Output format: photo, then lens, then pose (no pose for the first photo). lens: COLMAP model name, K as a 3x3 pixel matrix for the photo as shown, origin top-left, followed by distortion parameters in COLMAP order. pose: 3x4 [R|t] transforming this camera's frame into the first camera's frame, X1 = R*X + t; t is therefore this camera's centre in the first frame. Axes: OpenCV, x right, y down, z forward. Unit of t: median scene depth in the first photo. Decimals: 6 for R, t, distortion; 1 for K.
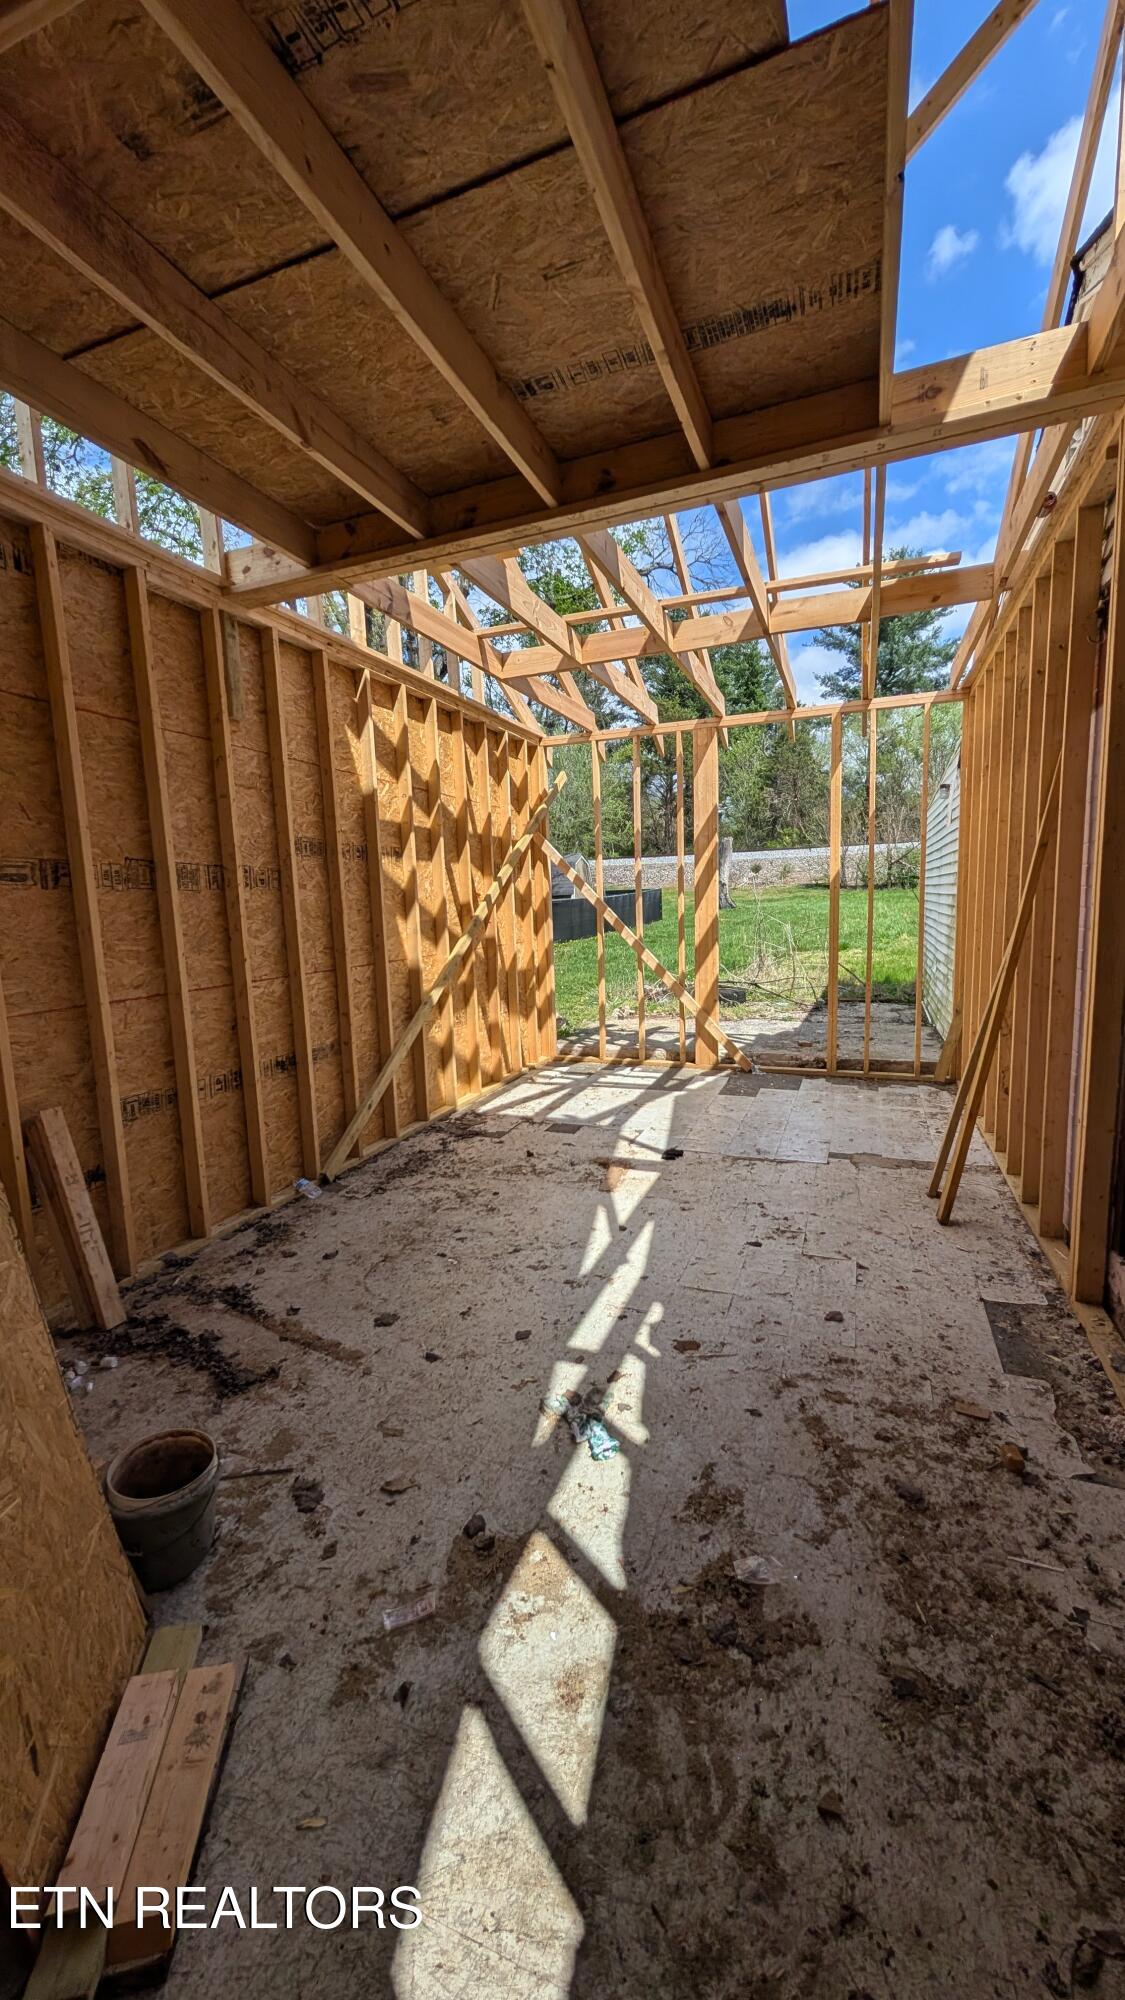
lens RADIAL K [[748.0, 0, 560.7], [0, 748.0, 994.8], [0, 0, 1]] dist [-0.002378, -0.000113]
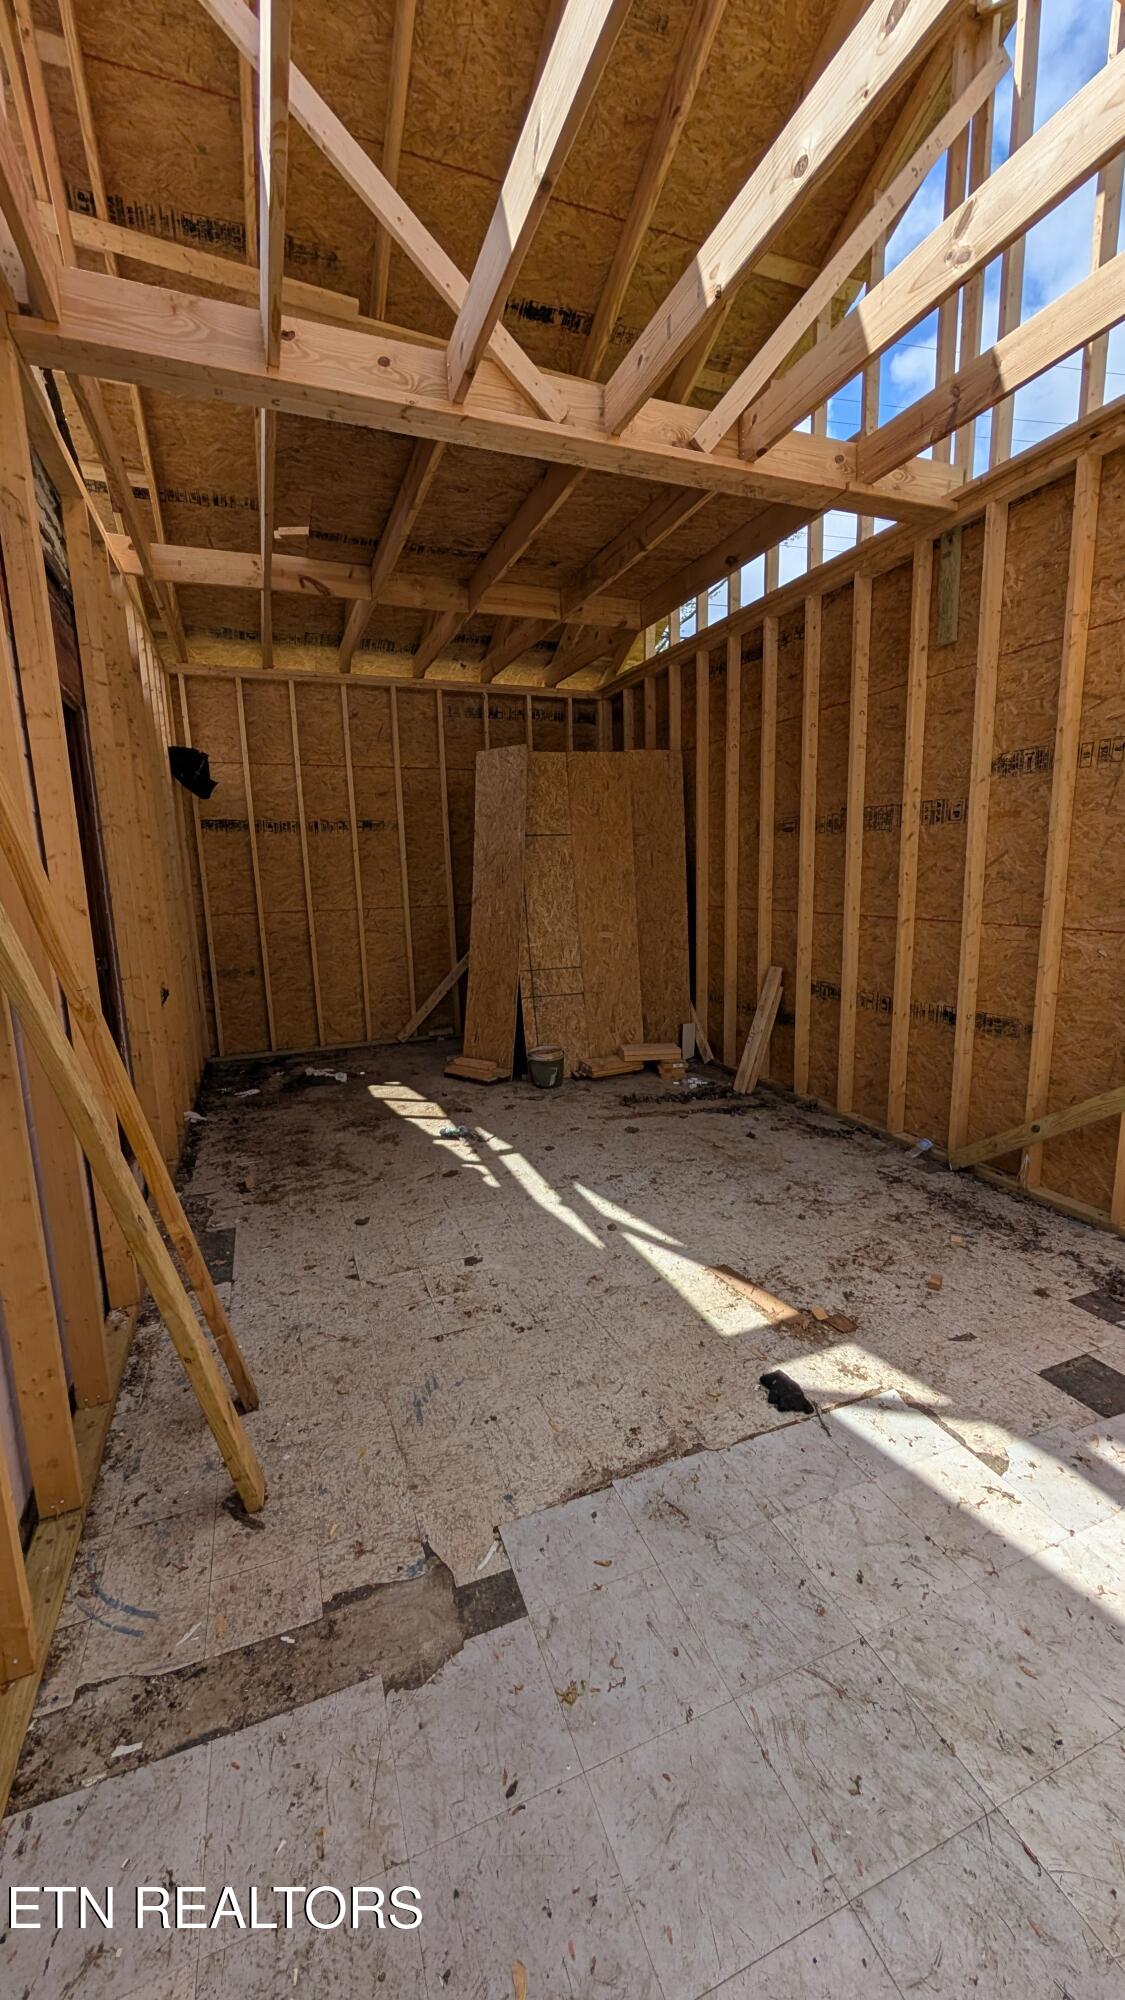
lens RADIAL K [[748.0, 0, 560.6], [0, 748.0, 1005.2], [0, 0, 1]] dist [-0.002378, -0.000113]
pose [[-0.726401, 0.172190, -0.665351, 0.711763], [-0.035289, 0.957484, 0.286320, -0.202109], [0.686365, 0.231463, -0.689441, 1.600010]]
